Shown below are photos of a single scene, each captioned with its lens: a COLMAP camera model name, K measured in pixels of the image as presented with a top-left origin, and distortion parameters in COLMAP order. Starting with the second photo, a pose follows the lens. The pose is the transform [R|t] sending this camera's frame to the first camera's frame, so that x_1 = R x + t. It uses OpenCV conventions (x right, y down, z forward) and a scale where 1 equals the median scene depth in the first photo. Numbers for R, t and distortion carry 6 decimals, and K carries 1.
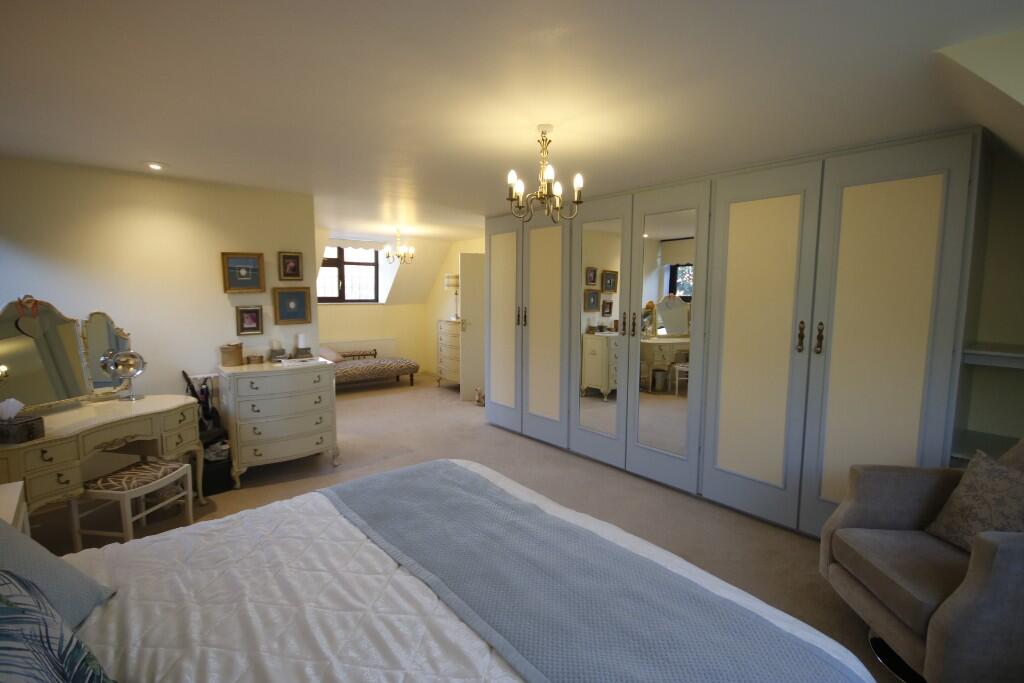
lens RADIAL K [[472.4, 0, 512.0], [0, 472.4, 341.5], [0, 0, 1]] dist [0.001358, 0.000100]
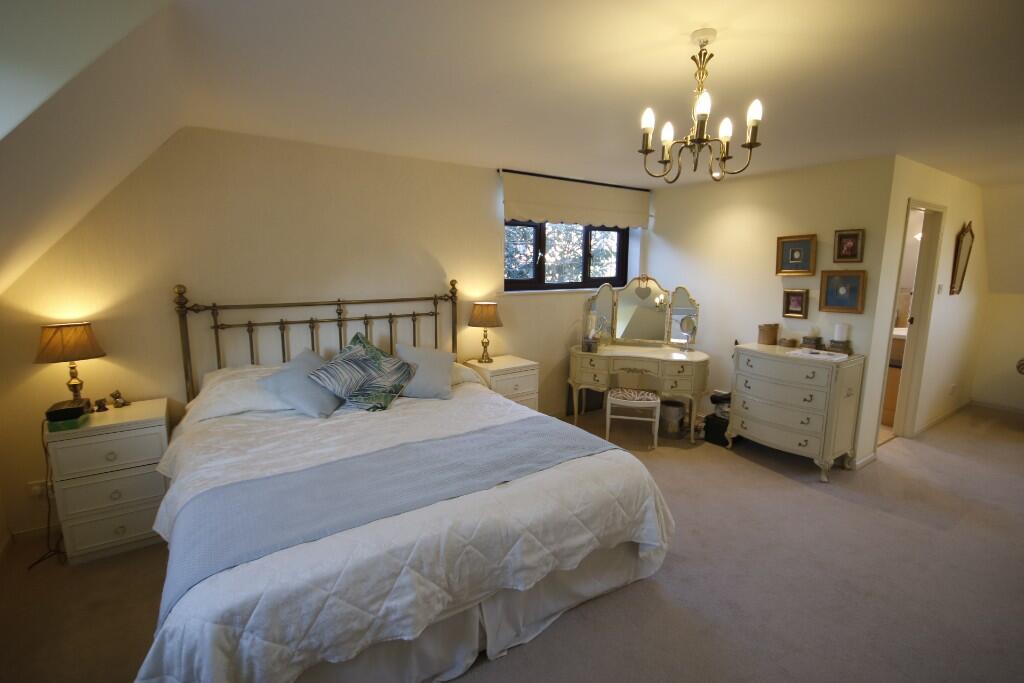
lens RADIAL K [[472.4, 0, 512.0], [0, 472.4, 341.5], [0, 0, 1]] dist [0.001358, 0.000100]
pose [[-0.034793, 0.151635, -0.987824, 0.471951], [-0.122757, 0.980289, 0.154802, -0.047473], [0.991827, 0.126648, -0.015493, 0.436429]]
